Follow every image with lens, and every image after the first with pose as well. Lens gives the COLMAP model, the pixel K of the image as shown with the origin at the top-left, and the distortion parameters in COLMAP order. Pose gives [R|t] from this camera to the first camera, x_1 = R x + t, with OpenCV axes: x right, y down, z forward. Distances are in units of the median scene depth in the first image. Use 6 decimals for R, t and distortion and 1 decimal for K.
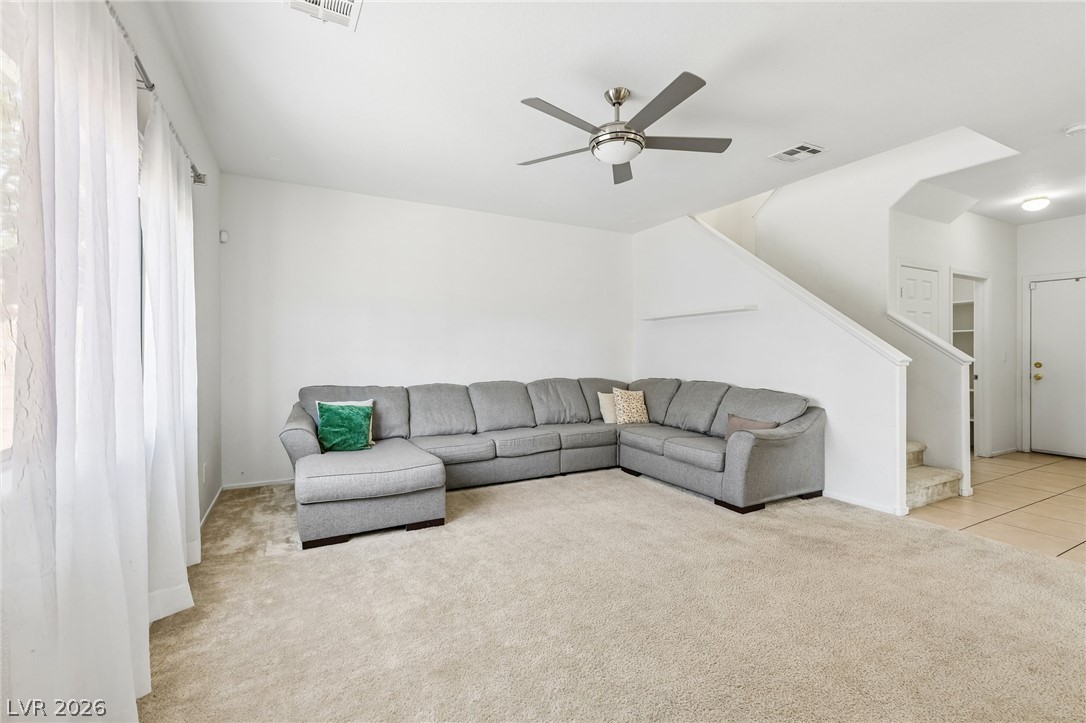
lens RADIAL K [[475.5, 0, 546.5], [0, 475.5, 358.2], [0, 0, 1]] dist [0.002823, 0.000537]
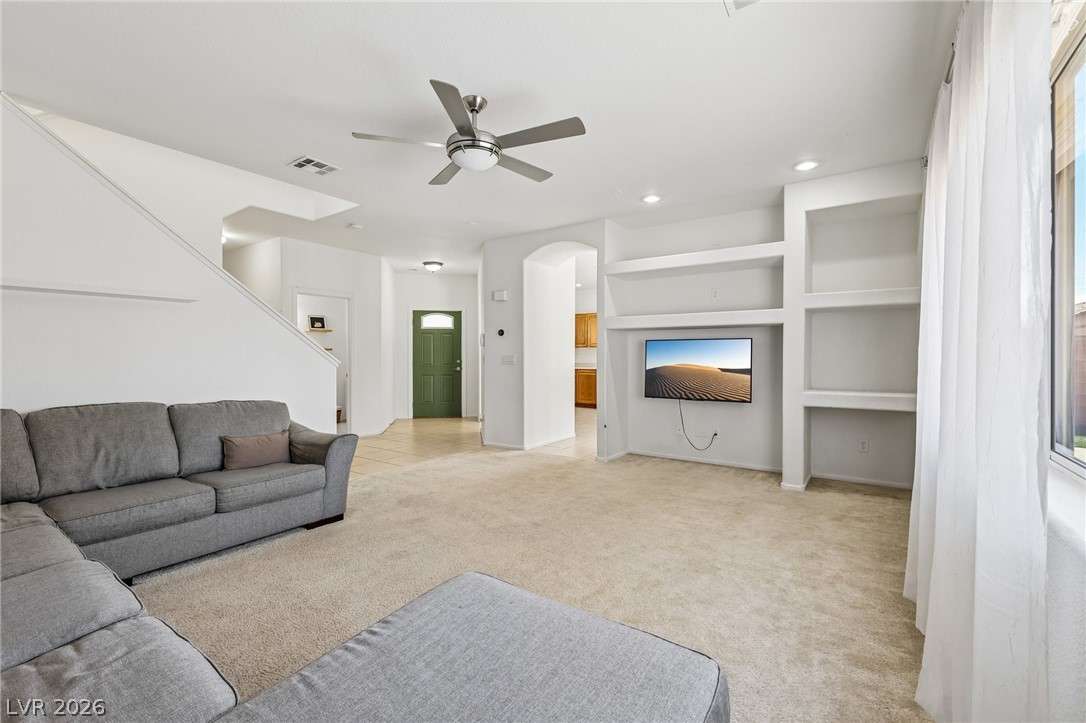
lens RADIAL K [[475.5, 0, 547.7], [0, 475.5, 360.6], [0, 0, 1]] dist [0.002823, 0.000537]
pose [[-0.466570, -0.007815, 0.884449, -0.601433], [0.009824, 0.999853, 0.014017, -0.012968], [-0.884429, 0.015229, -0.466425, 0.978626]]
